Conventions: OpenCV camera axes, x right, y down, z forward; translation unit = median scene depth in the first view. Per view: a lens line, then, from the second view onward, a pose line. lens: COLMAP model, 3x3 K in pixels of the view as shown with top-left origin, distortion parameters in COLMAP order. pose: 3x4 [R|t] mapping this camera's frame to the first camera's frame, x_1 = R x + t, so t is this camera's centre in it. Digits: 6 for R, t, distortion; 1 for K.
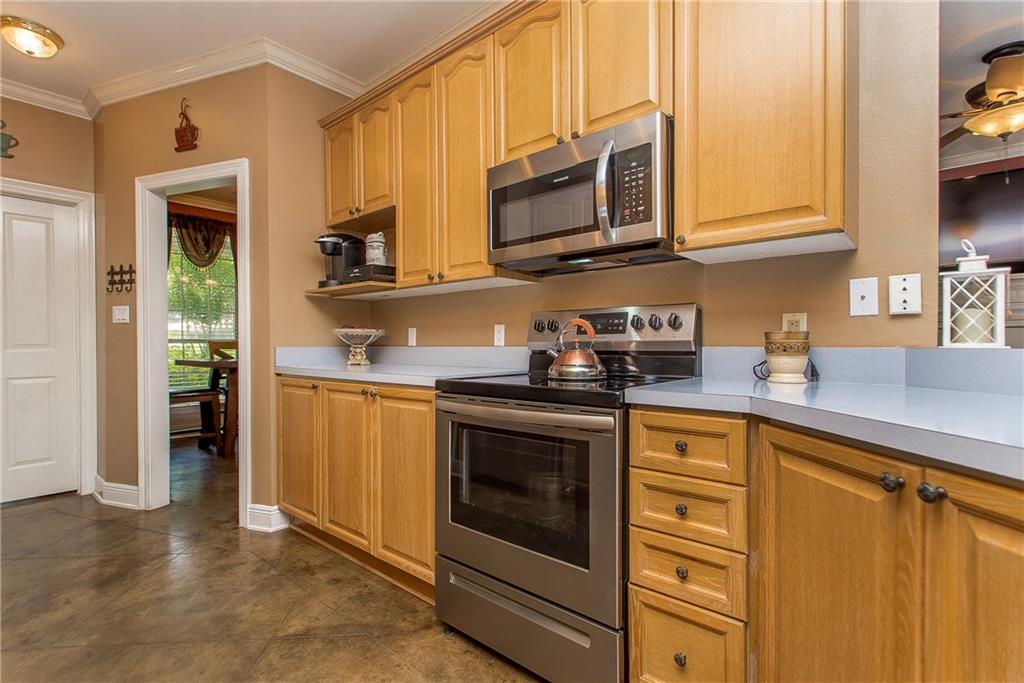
lens RADIAL K [[482.3, 0, 509.1], [0, 482.3, 348.9], [0, 0, 1]] dist [0.009035, -0.002969]
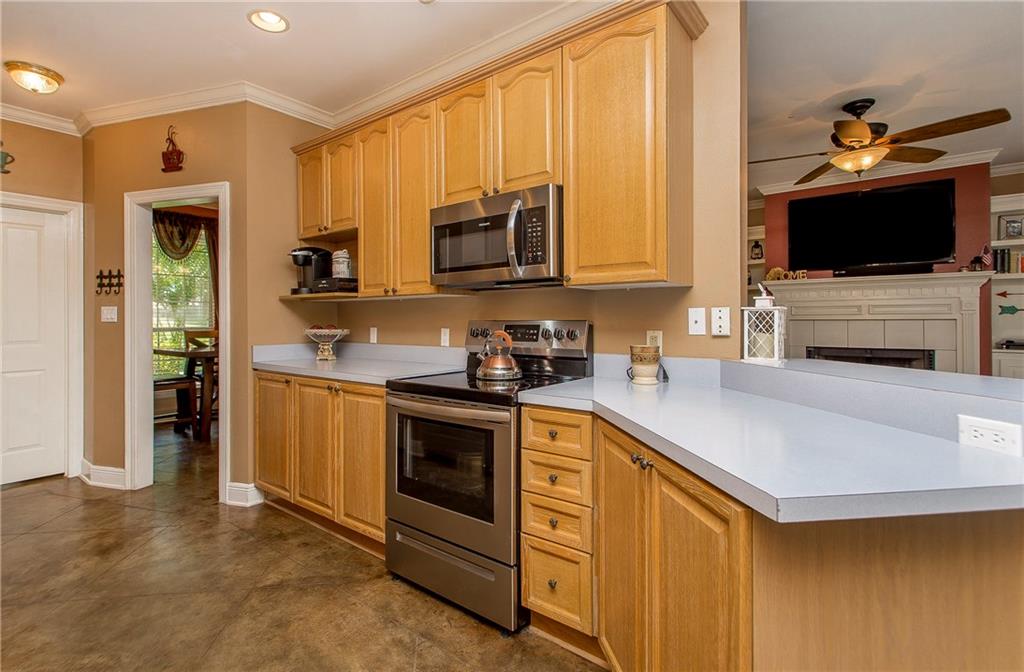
lens RADIAL K [[486.1, 0, 512.6], [0, 486.1, 317.6], [0, 0, 1]] dist [0.004472, -0.002264]
pose [[0.998452, -0.000498, 0.055615, 0.095742], [0.001173, 0.999926, -0.012106, -0.074748], [-0.055605, 0.012153, 0.998379, -0.260506]]
